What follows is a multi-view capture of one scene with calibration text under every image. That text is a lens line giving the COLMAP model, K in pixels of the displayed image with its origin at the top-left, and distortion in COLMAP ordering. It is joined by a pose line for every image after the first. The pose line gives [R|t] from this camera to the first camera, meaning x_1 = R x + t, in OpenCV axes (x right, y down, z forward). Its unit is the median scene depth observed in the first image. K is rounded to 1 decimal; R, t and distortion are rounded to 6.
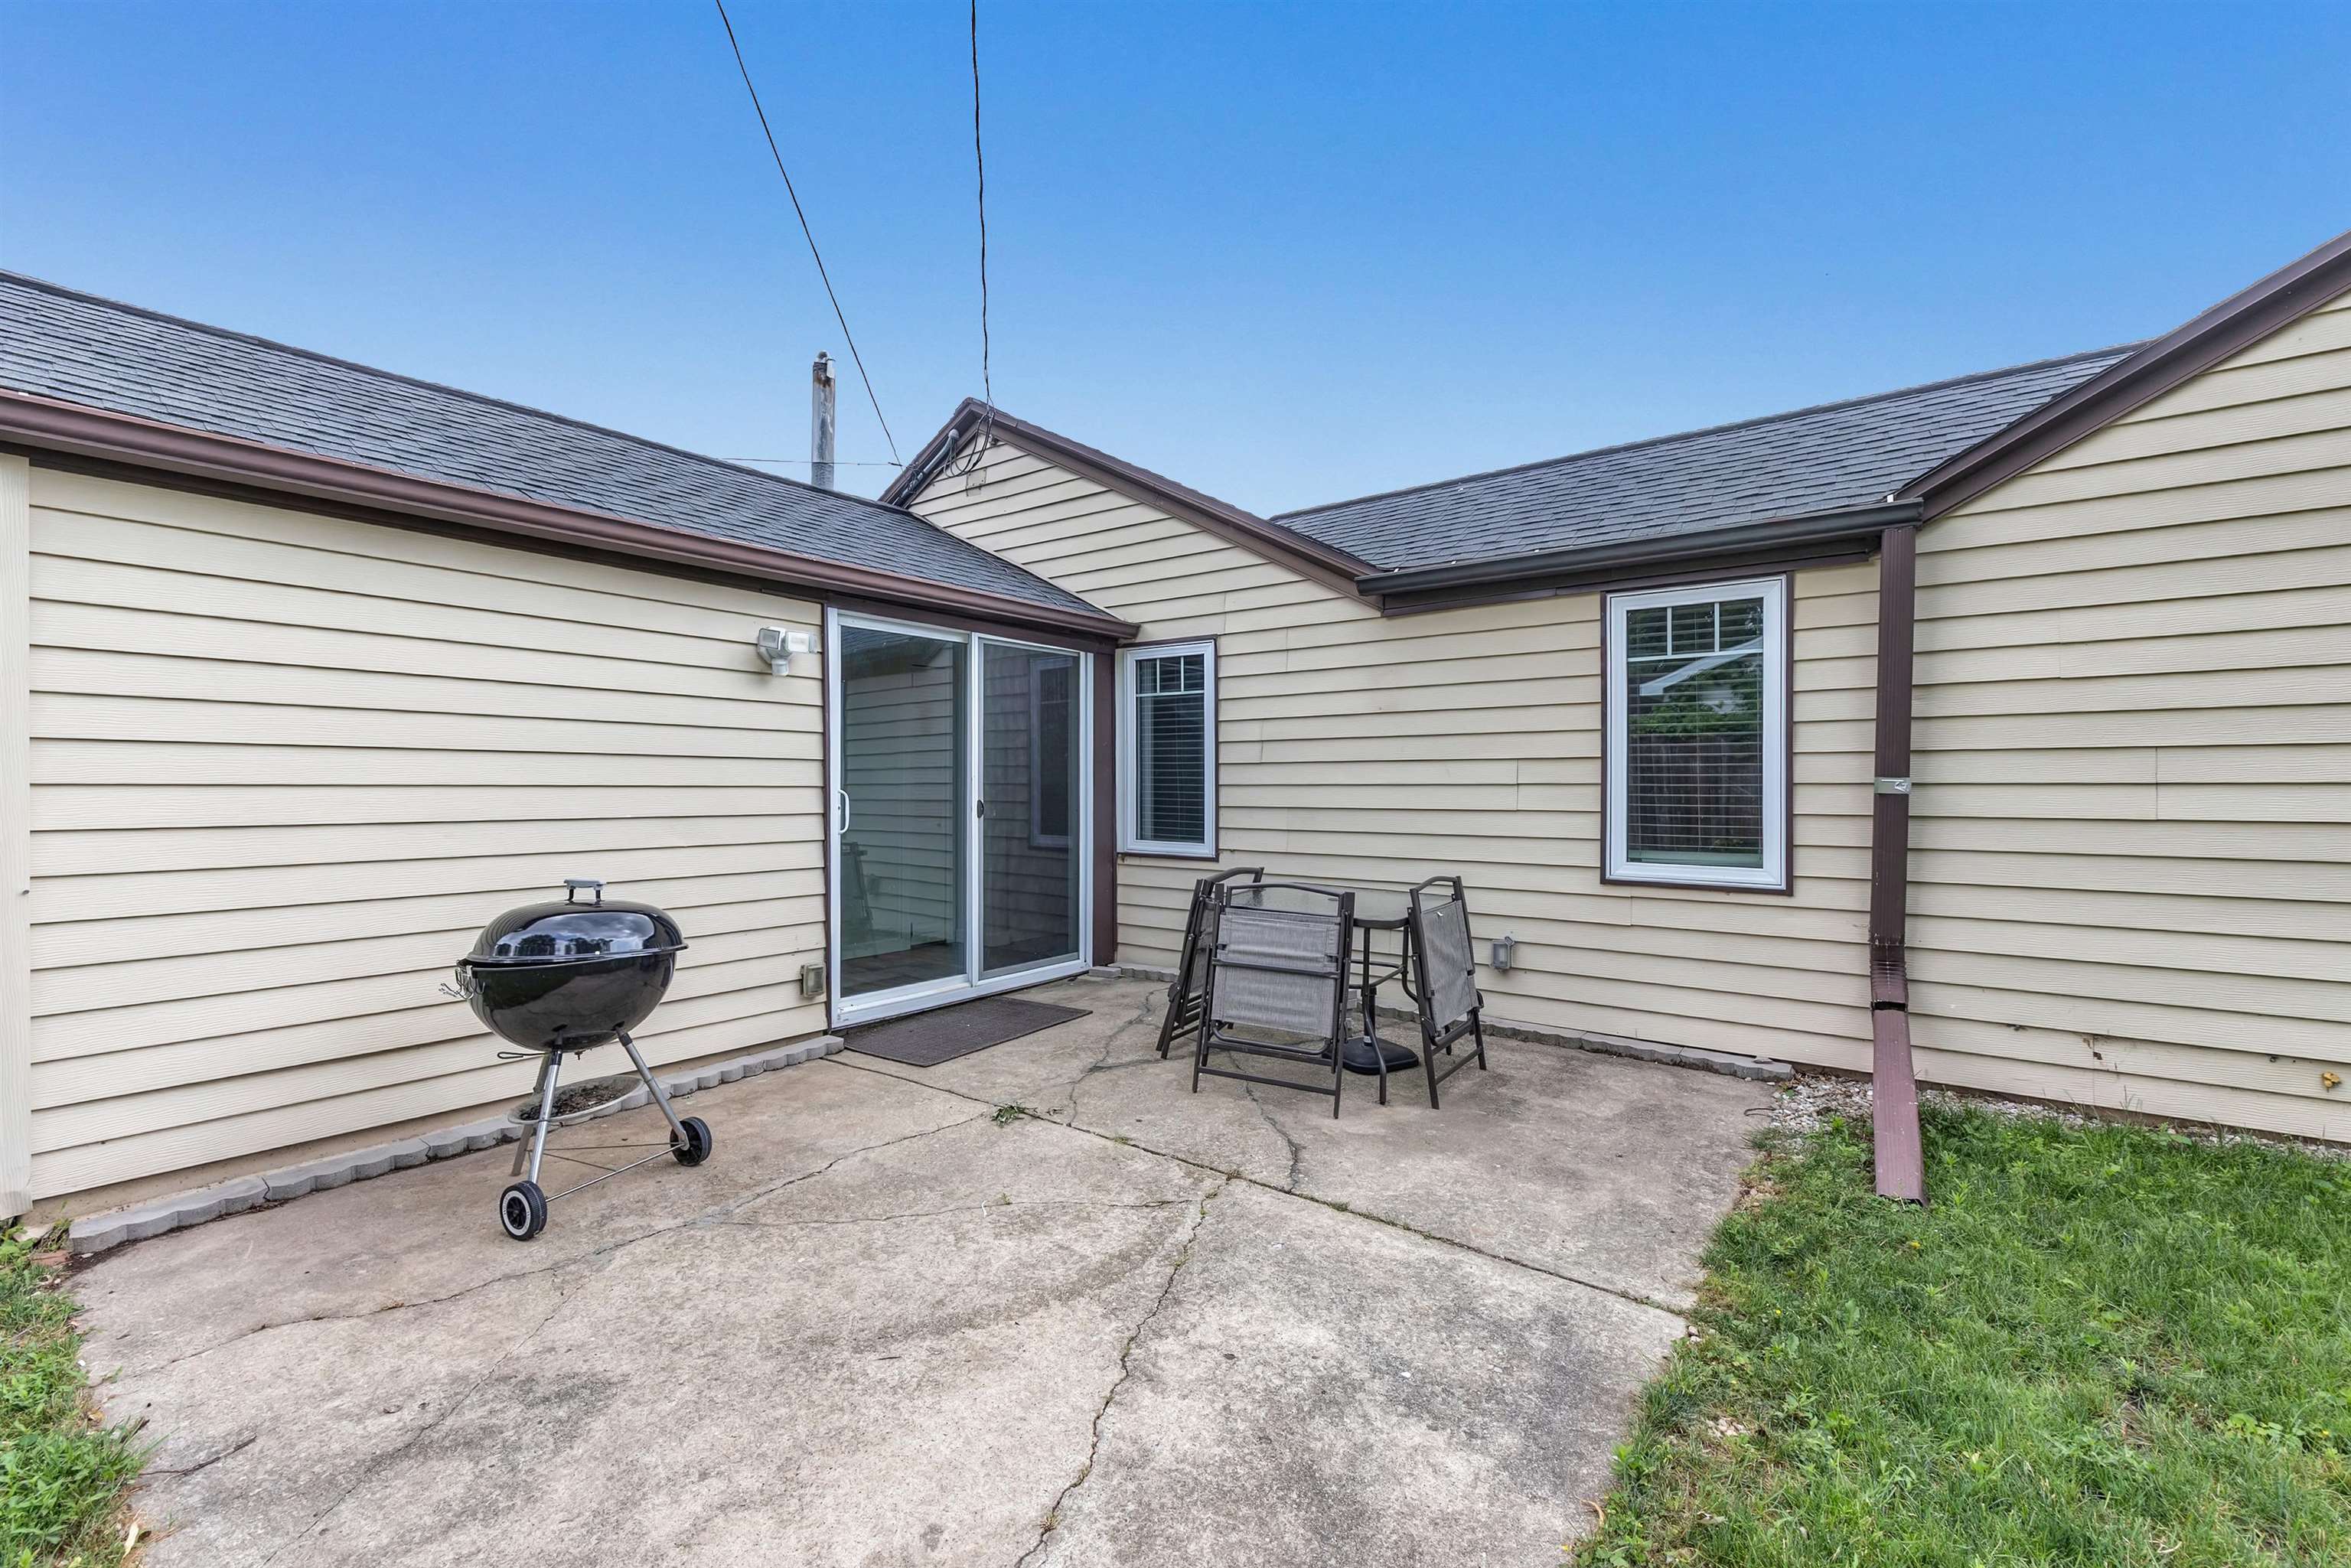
lens RADIAL K [[977.8, 0, 1172.7], [0, 977.8, 778.2], [0, 0, 1]] dist [0.005013, 0.000602]
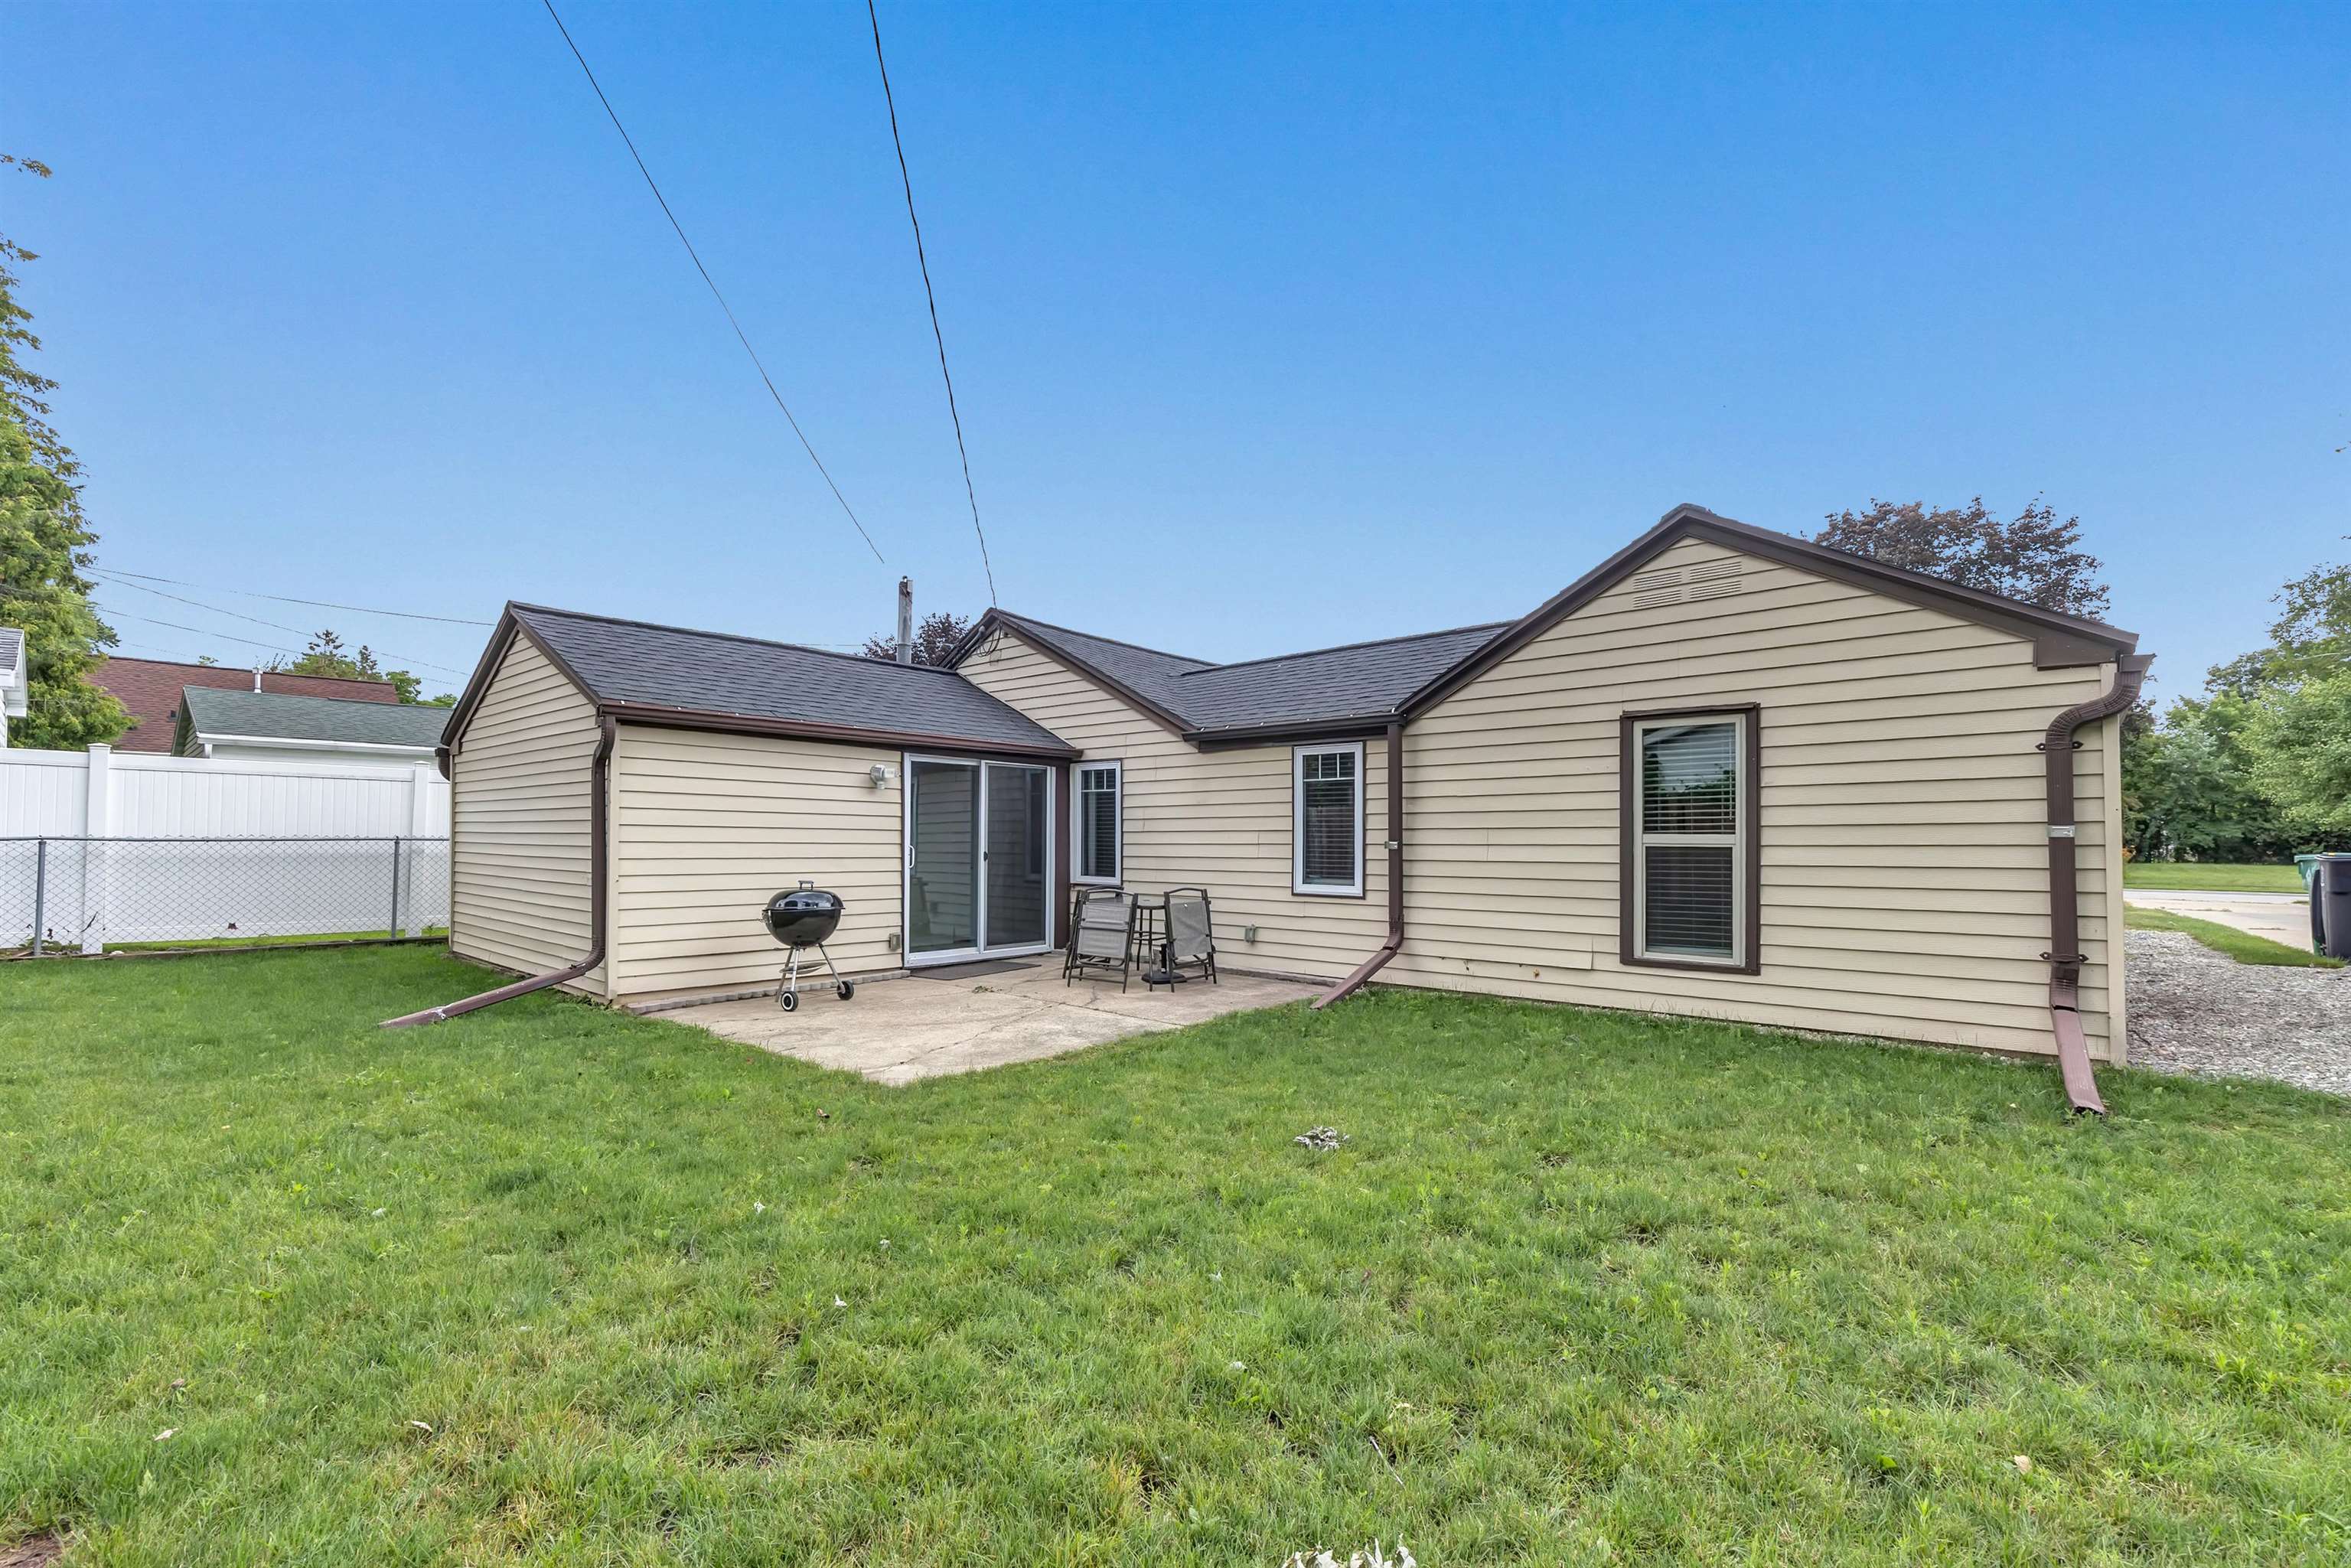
lens RADIAL K [[993.7, 0, 1177.1], [0, 993.7, 822.2], [0, 0, 1]] dist [-0.001556, 0.000018]
pose [[0.996963, 0.002925, -0.077825, 0.357092], [-0.004205, 0.999859, -0.016288, -0.004413], [0.077766, 0.016566, 0.996834, -0.965549]]
